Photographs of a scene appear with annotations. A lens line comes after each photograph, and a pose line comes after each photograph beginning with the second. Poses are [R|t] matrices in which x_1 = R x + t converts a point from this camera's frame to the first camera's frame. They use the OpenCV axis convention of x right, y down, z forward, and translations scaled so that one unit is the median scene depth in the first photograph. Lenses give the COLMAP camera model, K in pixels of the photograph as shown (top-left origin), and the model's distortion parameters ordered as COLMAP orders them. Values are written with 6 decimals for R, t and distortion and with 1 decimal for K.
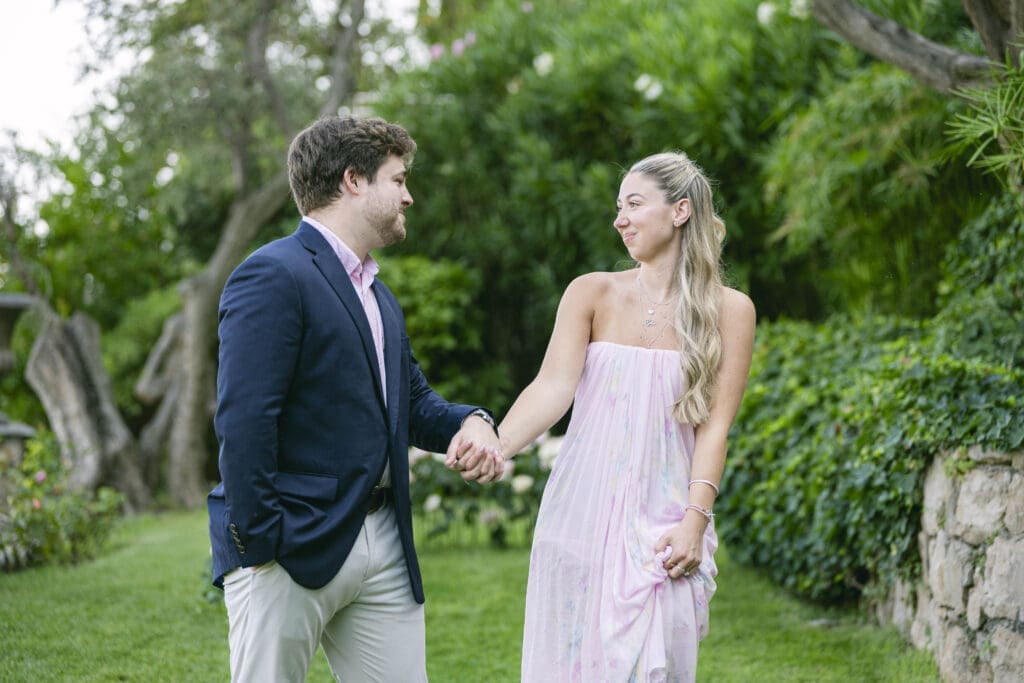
lens RADIAL K [[2988.7, 0, 512.0], [0, 2988.7, 341.5], [0, 0, 1]] dist [0.044625, -0.560071]
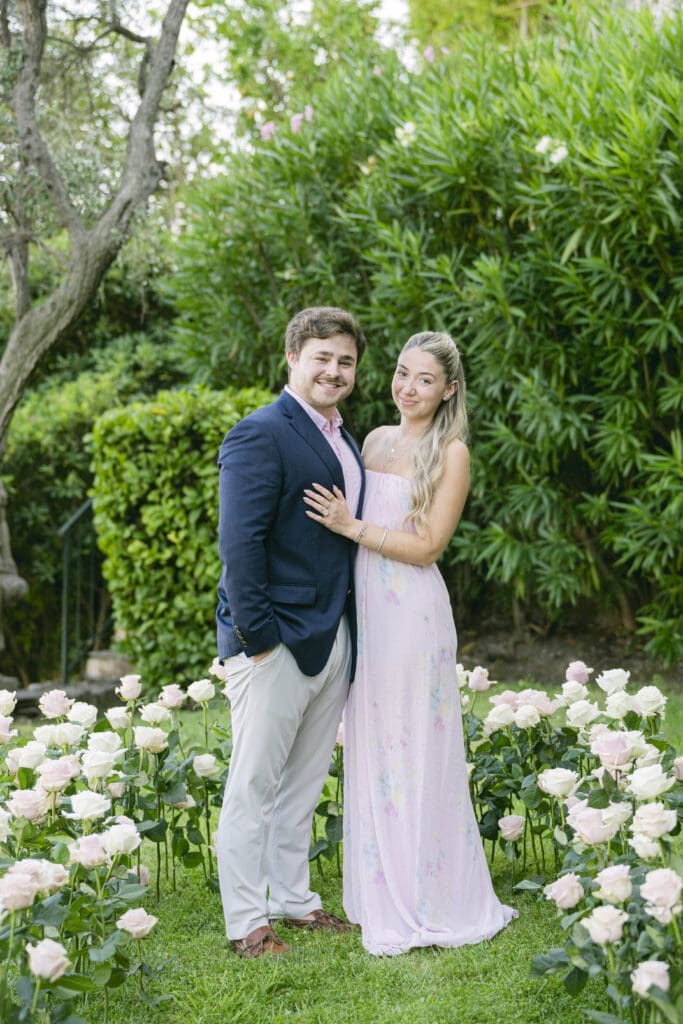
lens RADIAL K [[2353.7, 0, 372.6], [0, 2353.7, 482.8], [0, 0, 1]] dist [0.044308, -0.127733]
pose [[0.998863, -0.043433, 0.019630, -0.014235], [0.043098, 0.998923, 0.017178, -0.012413], [-0.020355, -0.016312, 0.999660, 0.383154]]
